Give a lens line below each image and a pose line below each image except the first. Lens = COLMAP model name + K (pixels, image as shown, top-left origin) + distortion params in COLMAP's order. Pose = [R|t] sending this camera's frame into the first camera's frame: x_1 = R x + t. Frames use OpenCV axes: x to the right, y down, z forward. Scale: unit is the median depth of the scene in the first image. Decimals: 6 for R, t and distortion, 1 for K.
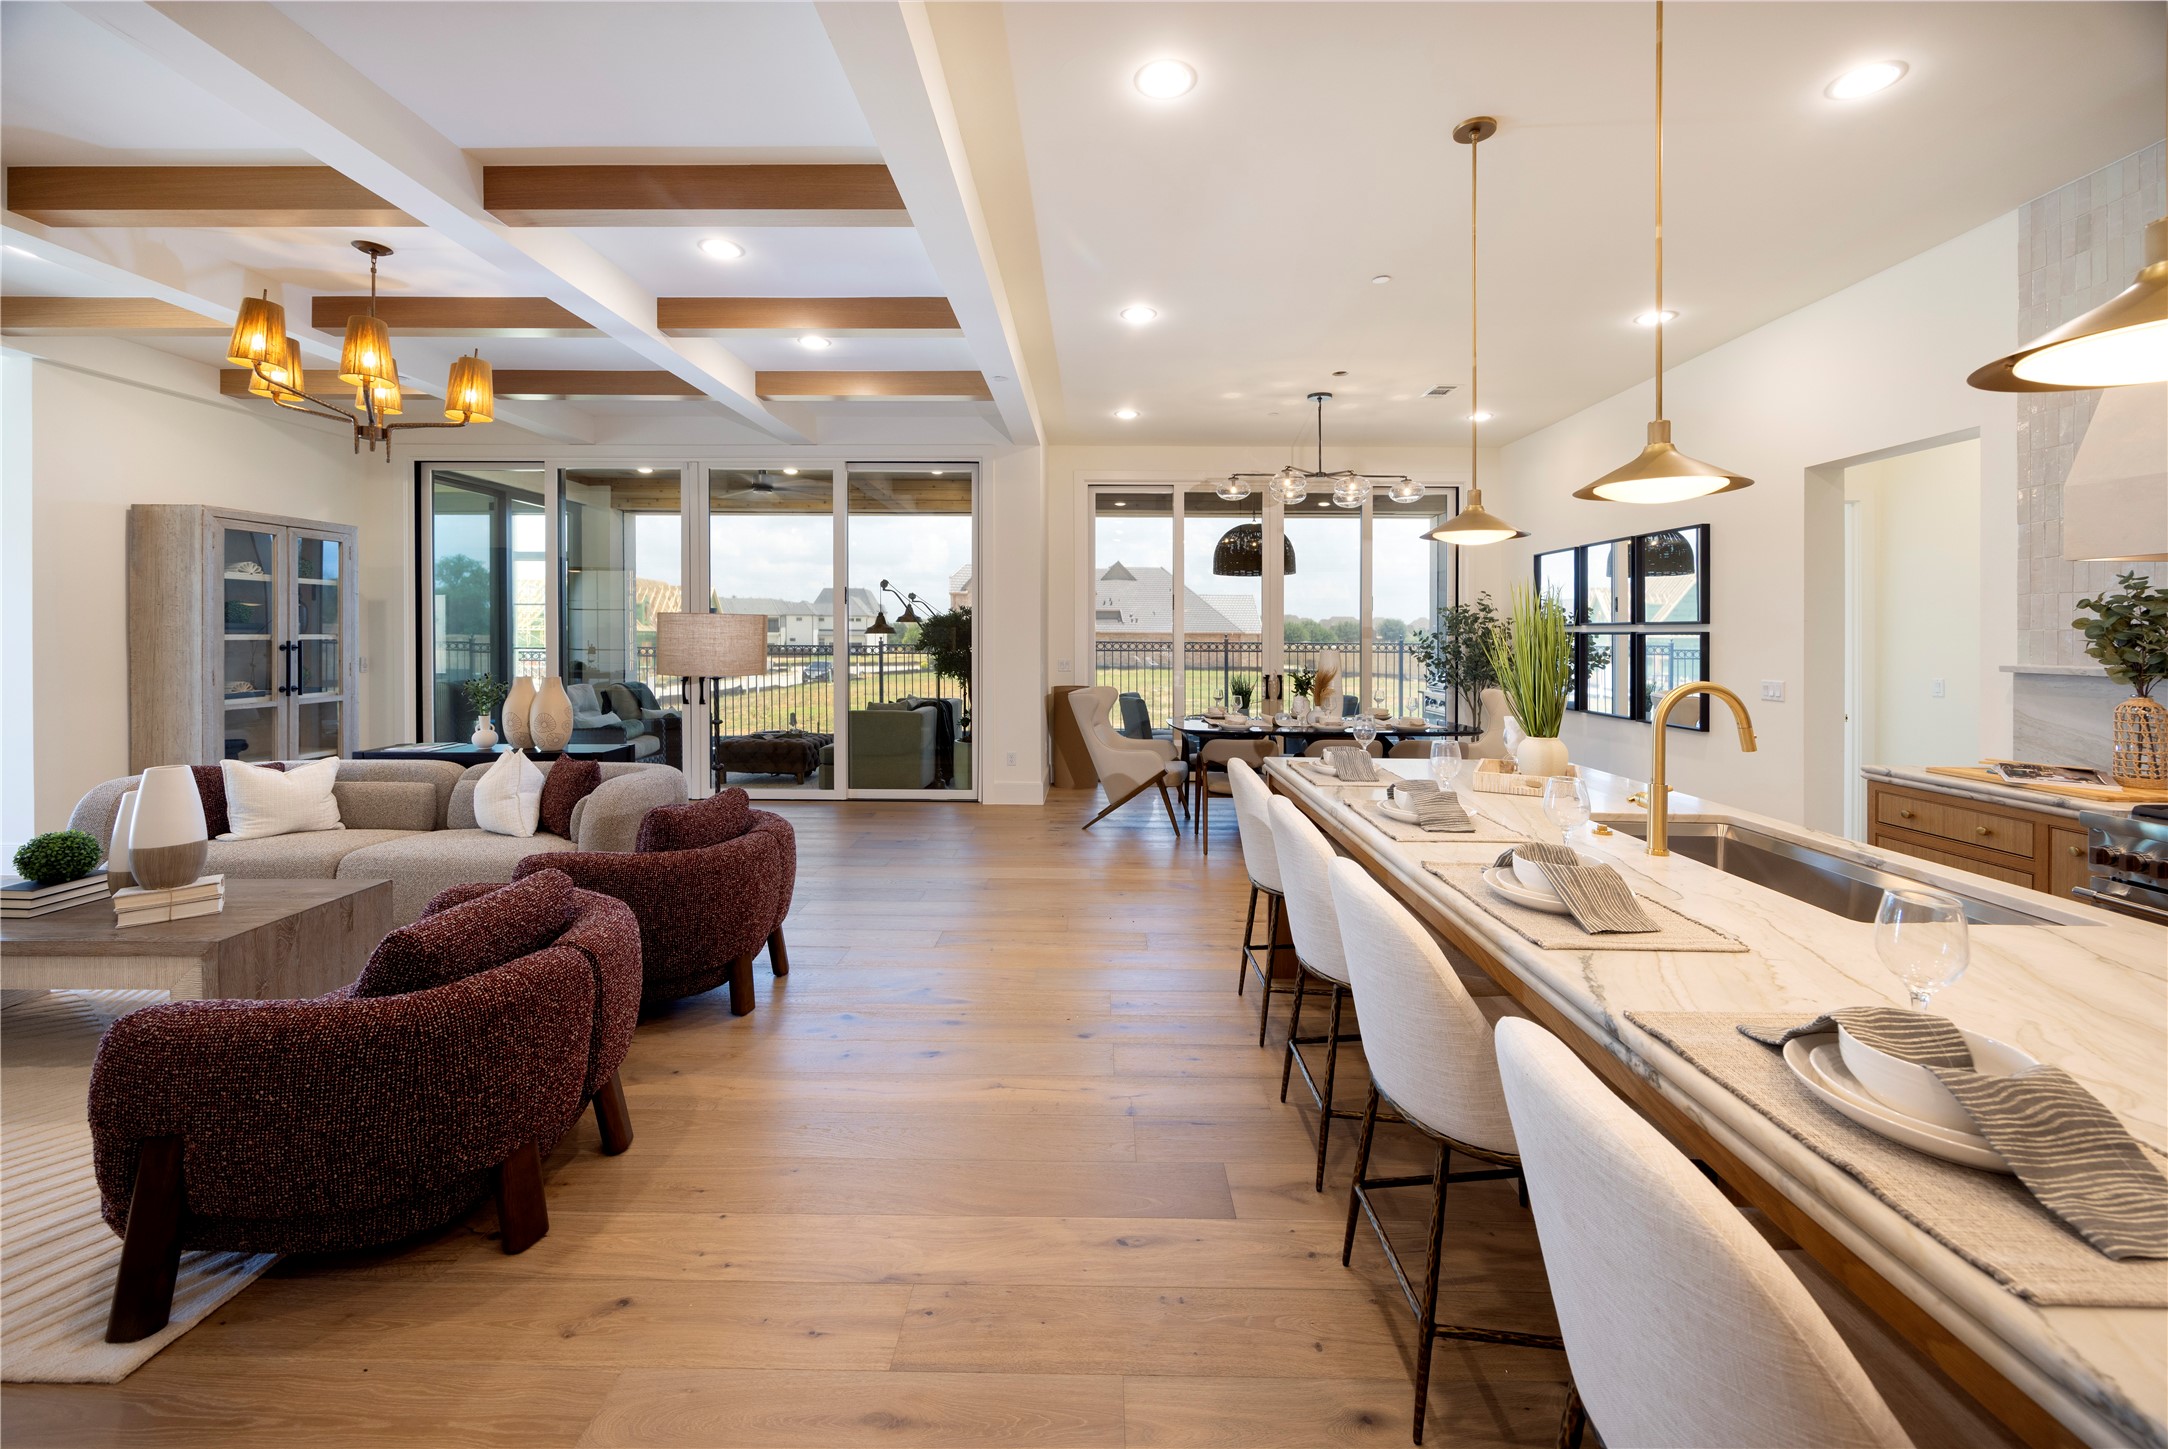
lens RADIAL K [[846.2, 0, 1120.8], [0, 846.2, 648.3], [0, 0, 1]] dist [-0.015061, 0.001456]
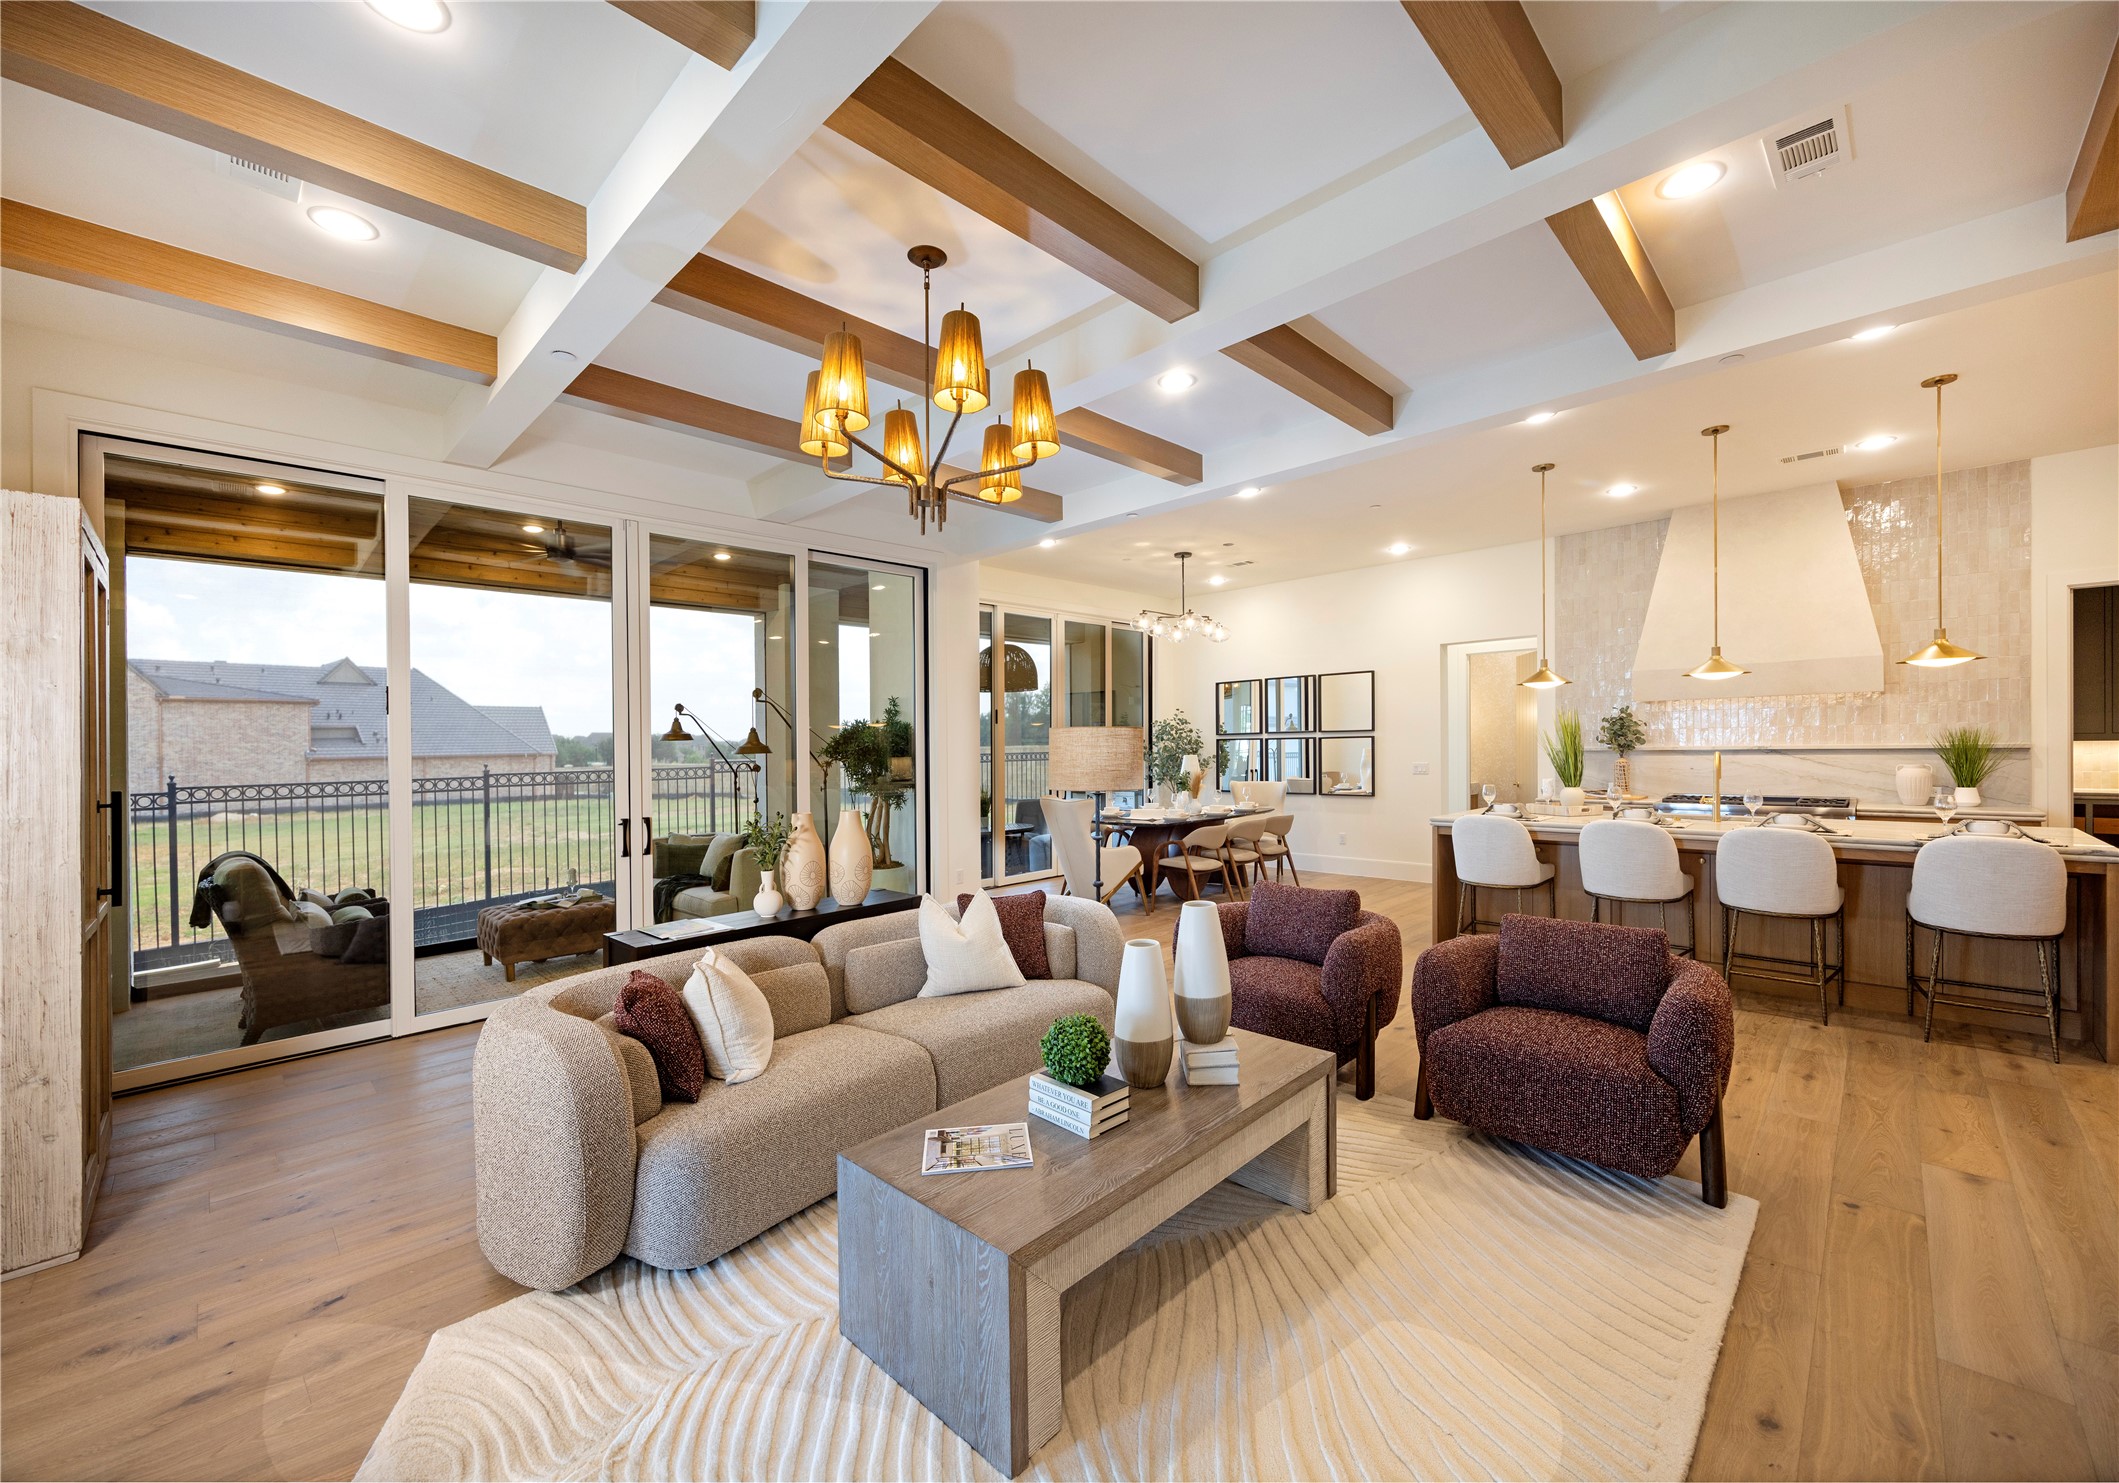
lens RADIAL K [[872.2, 0, 1110.2], [0, 872.2, 770.4], [0, 0, 1]] dist [-0.000202, 0.000241]
pose [[0.672106, -0.042581, 0.739229, -0.843354], [0.036850, 0.999032, 0.024043, -0.011335], [-0.739537, 0.011081, 0.673025, 0.204397]]
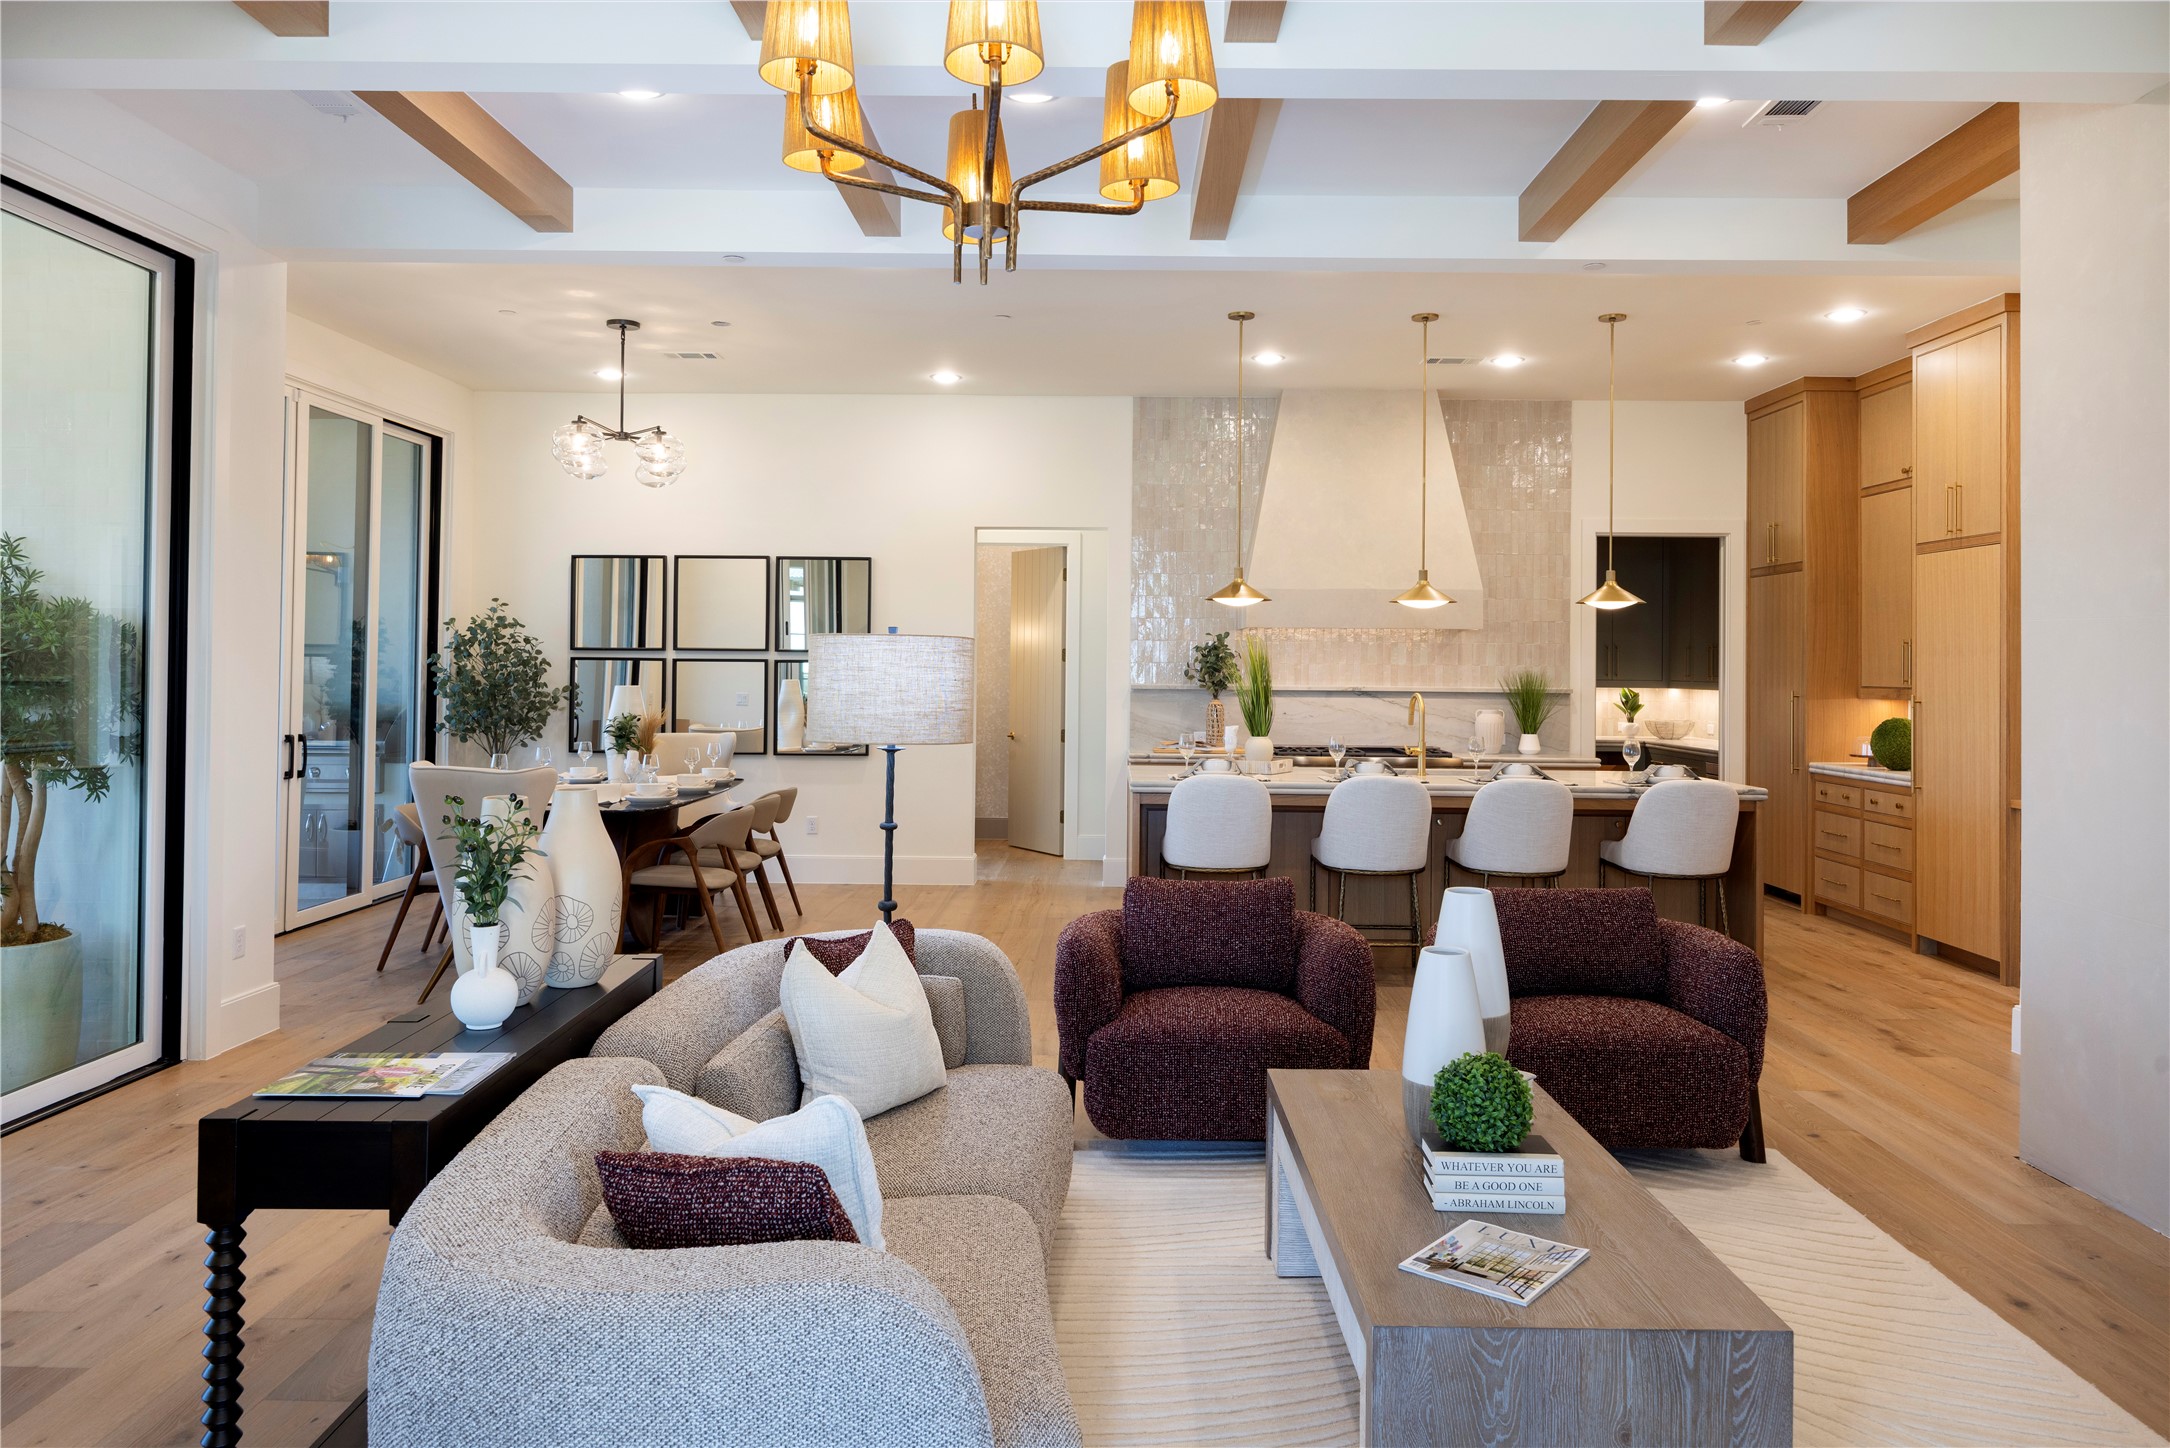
lens RADIAL K [[1434.2, 0, 1201.7], [0, 1434.2, 692.0], [0, 0, 1]] dist [0.000176, -0.002931]
pose [[-0.020595, -0.024458, 0.999489, -1.008798], [0.008501, 0.999660, 0.024637, -0.019179], [-0.999752, 0.009004, -0.020380, 0.558493]]
